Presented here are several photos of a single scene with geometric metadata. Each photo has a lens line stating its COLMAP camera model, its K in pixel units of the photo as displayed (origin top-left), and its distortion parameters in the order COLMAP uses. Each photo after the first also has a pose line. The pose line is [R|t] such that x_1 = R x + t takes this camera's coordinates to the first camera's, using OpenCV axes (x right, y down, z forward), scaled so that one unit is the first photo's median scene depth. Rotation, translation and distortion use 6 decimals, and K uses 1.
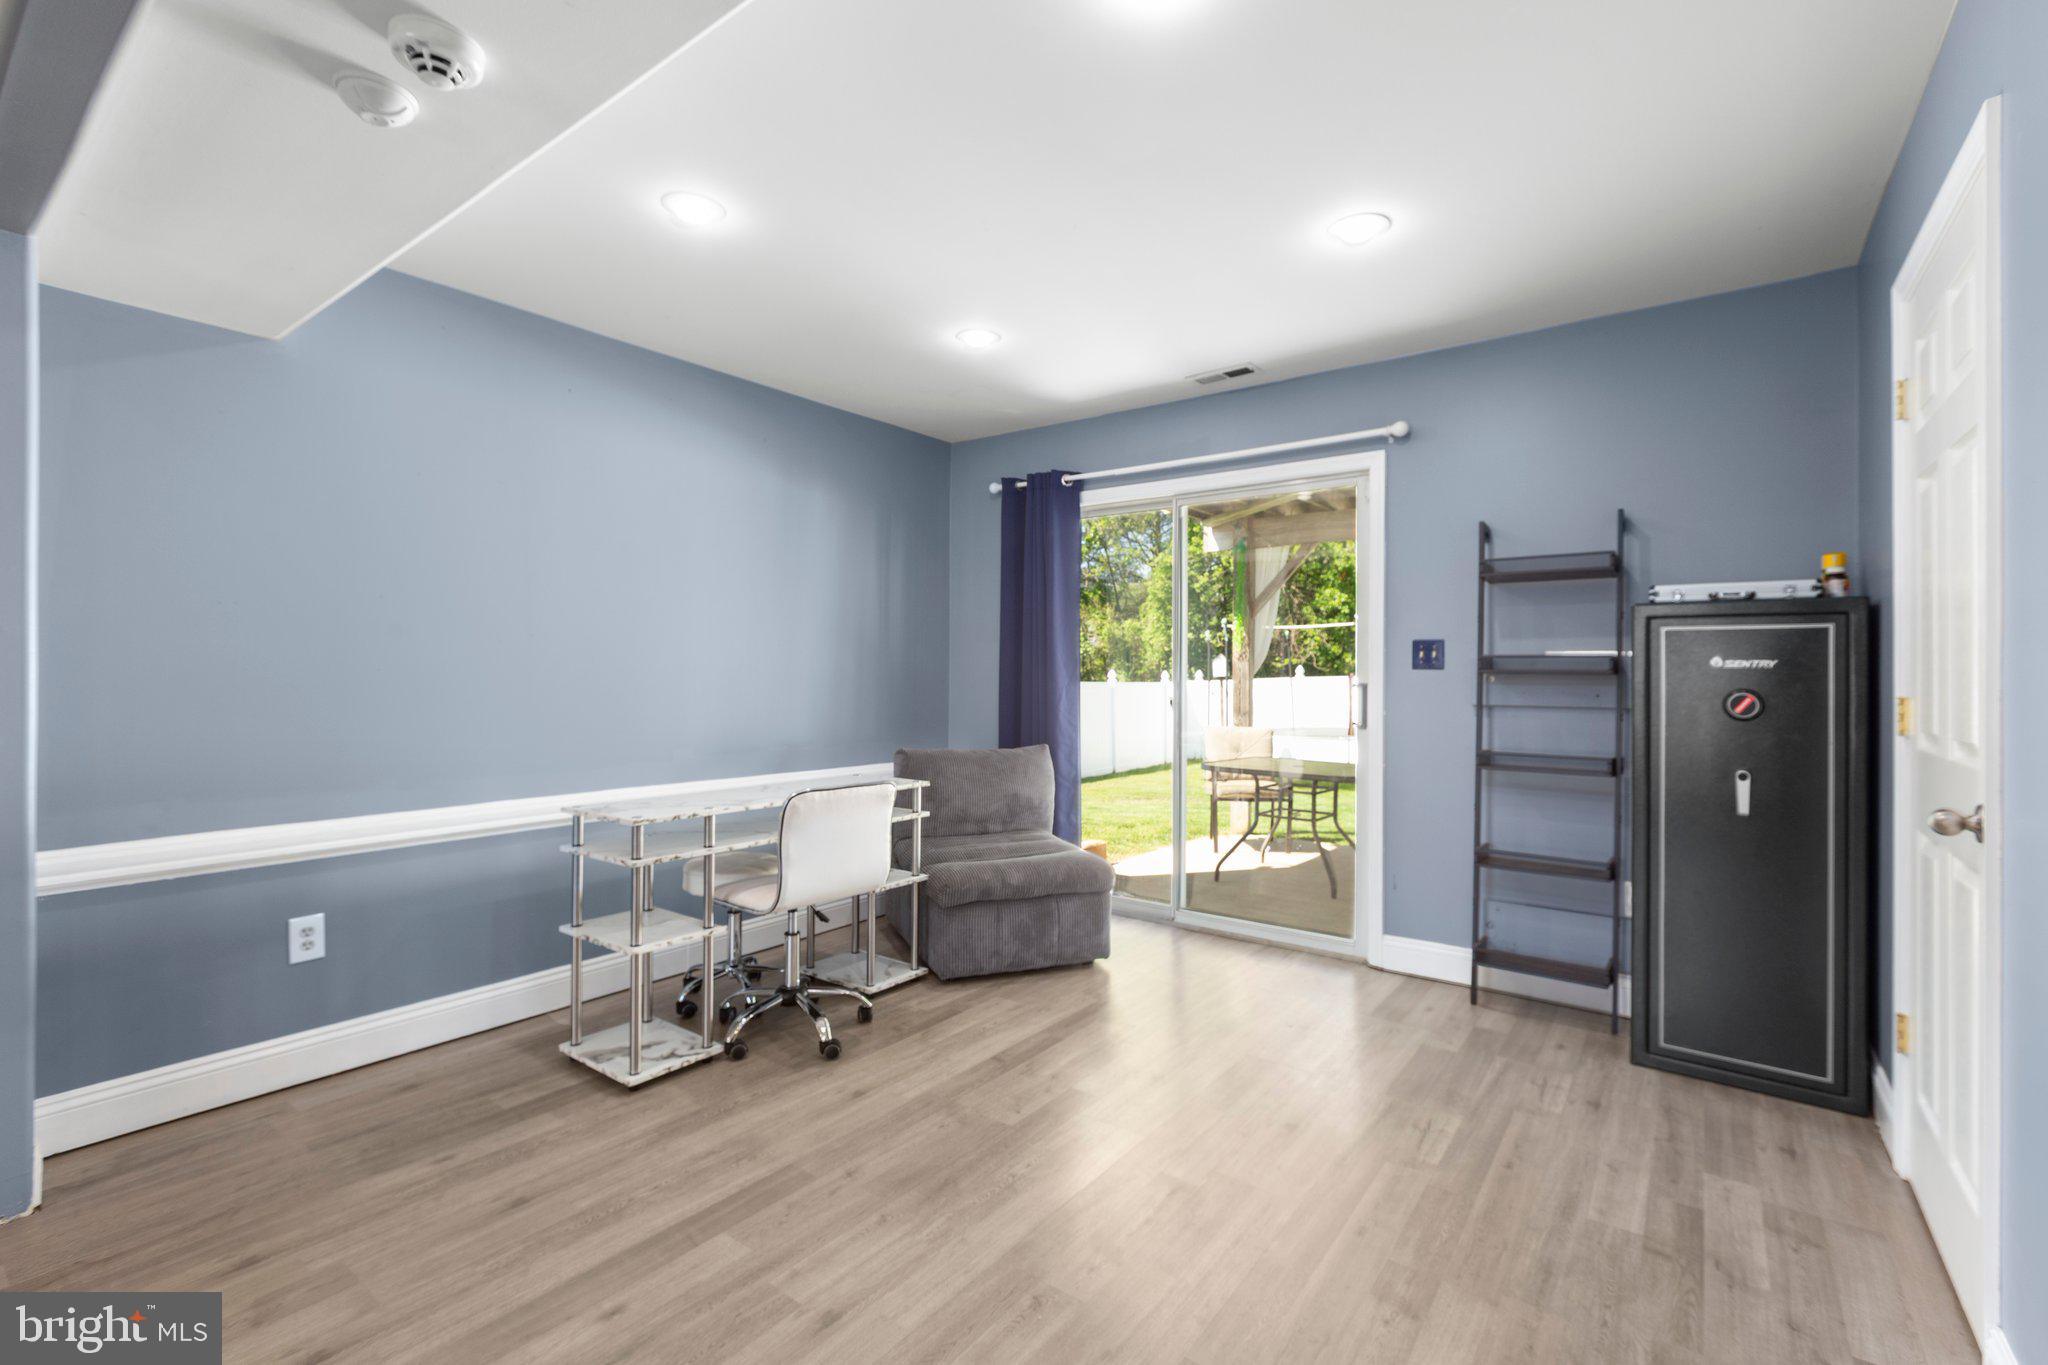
lens RADIAL K [[910.8, 0, 1031.3], [0, 910.8, 680.8], [0, 0, 1]] dist [-0.000560, -0.000010]
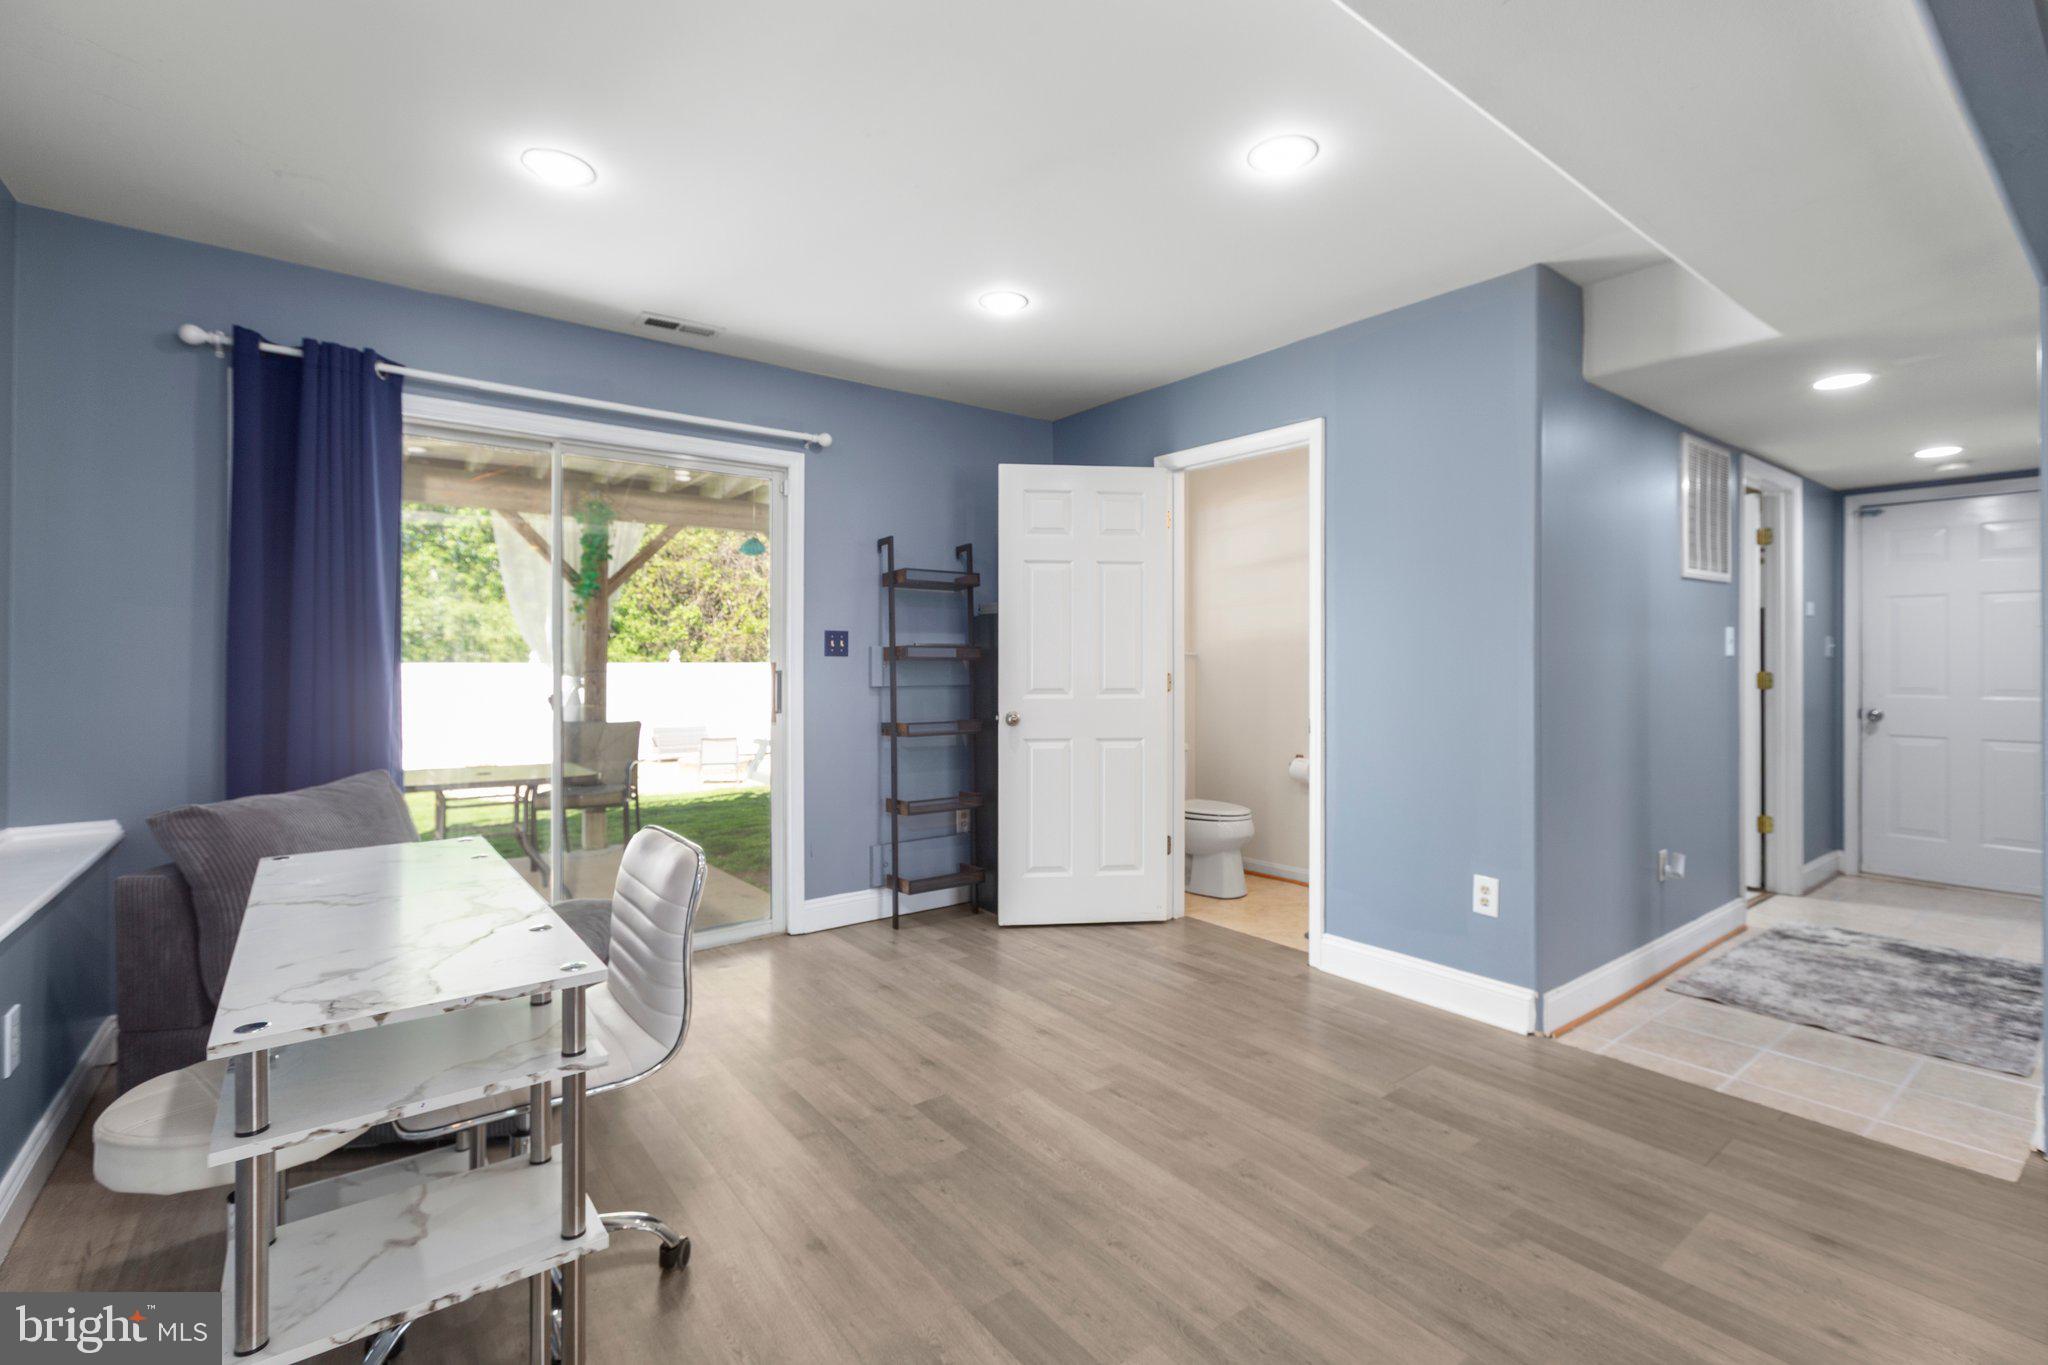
lens RADIAL K [[925.5, 0, 1023.5], [0, 925.5, 658.4], [0, 0, 1]] dist [0.000551, -0.000850]
pose [[0.254848, 0.001347, 0.966980, -0.630156], [0.009896, 0.999943, -0.004001, -0.002994], [-0.966930, 0.010589, 0.254821, 0.481461]]
